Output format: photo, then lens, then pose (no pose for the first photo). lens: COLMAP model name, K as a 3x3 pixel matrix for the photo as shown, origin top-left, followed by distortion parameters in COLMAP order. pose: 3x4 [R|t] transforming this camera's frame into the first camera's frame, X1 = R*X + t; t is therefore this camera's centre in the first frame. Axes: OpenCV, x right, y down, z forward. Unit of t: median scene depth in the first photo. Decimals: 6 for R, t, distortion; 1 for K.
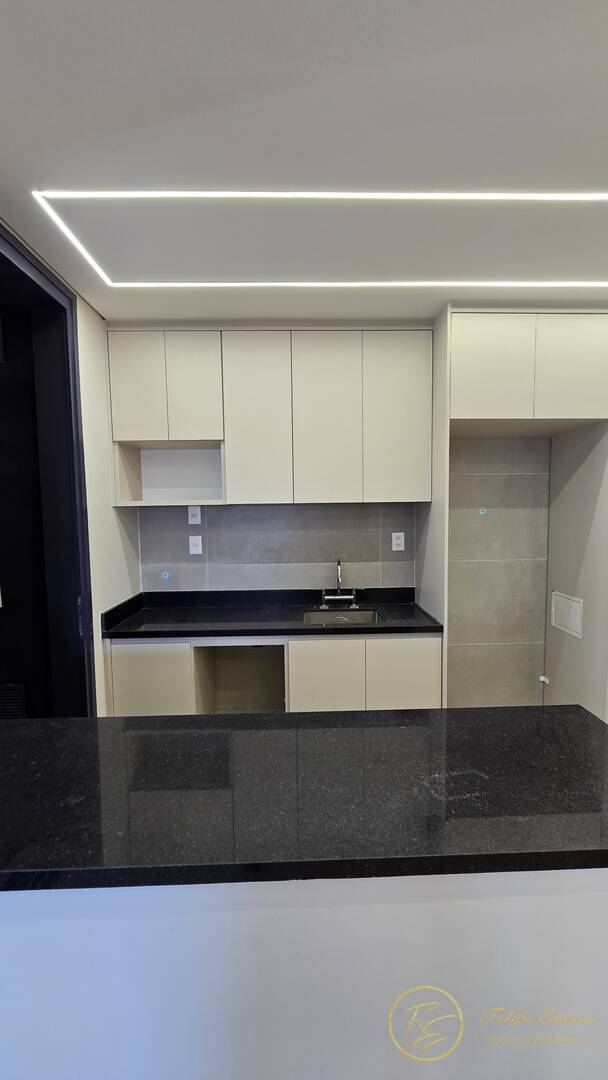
lens RADIAL K [[443.4, 0, 312.6], [0, 443.4, 541.1], [0, 0, 1]] dist [-0.002508, 0.004590]
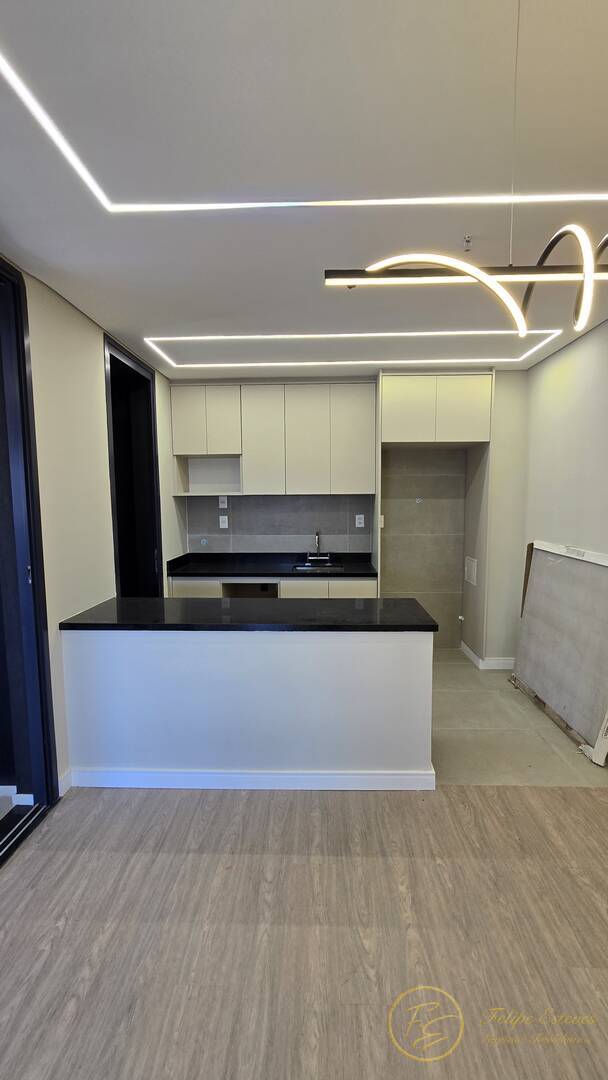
lens RADIAL K [[443.4, 0, 312.6], [0, 443.4, 541.1], [0, 0, 1]] dist [-0.002508, 0.004590]
pose [[0.997941, 0.011872, -0.063037, 0.134803], [-0.010645, 0.999748, 0.019765, 0.041243], [0.063256, -0.019053, 0.997815, -0.491079]]
